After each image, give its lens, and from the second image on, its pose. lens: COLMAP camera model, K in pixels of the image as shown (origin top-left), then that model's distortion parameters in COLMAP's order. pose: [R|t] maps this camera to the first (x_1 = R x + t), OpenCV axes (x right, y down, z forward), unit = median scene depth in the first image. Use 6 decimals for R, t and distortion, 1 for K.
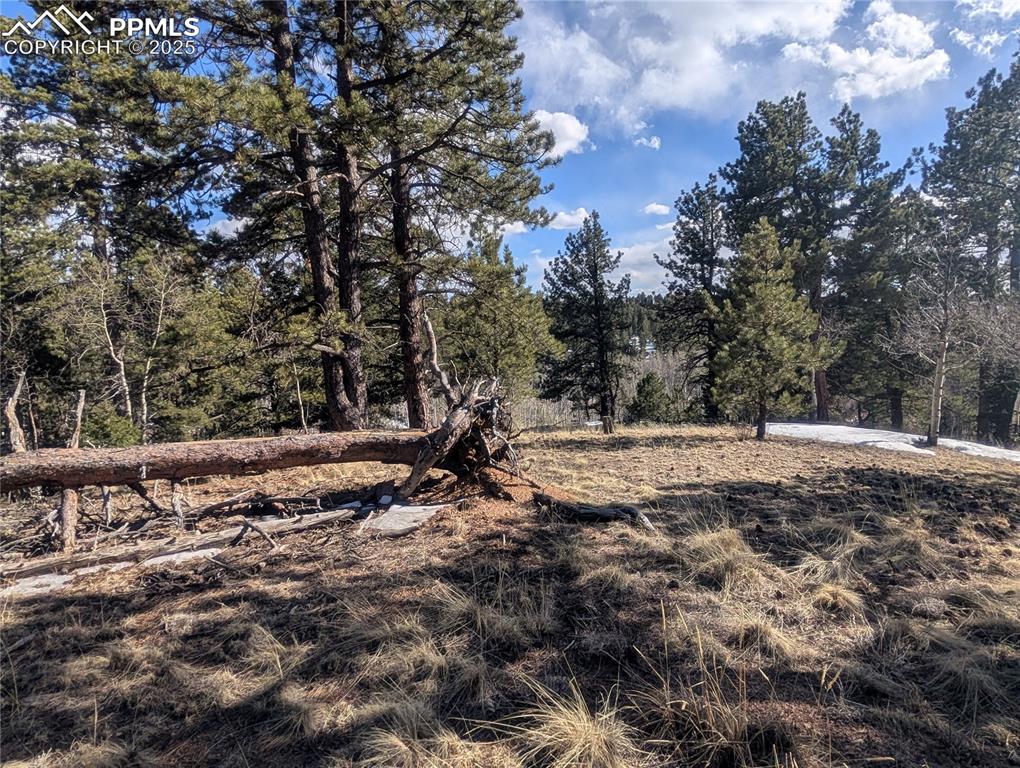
lens RADIAL K [[532.9, 0, 518.0], [0, 532.9, 382.4], [0, 0, 1]] dist [-0.015563, 0.003381]
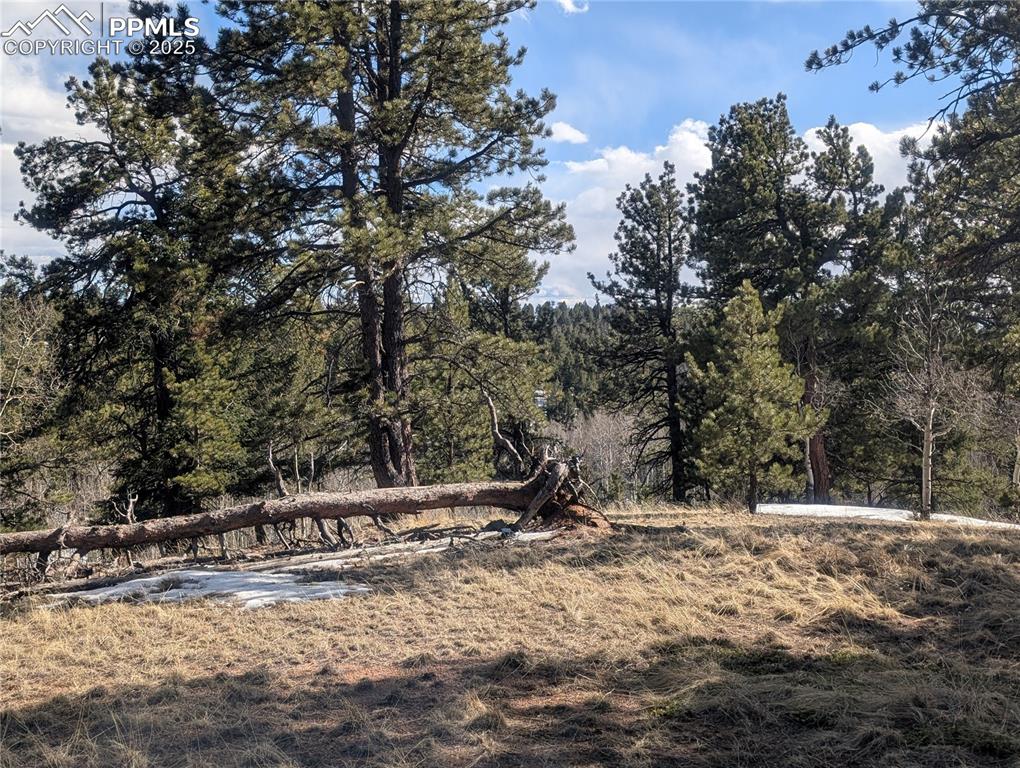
lens RADIAL K [[989.1, 0, 507.5], [0, 989.1, 385.3], [0, 0, 1]] dist [0.007733, 0.000000]
pose [[0.980016, 0.001608, 0.198911, -0.174970], [0.016123, 0.996035, -0.087488, 0.015951], [-0.198263, 0.088947, 0.976105, -0.355645]]
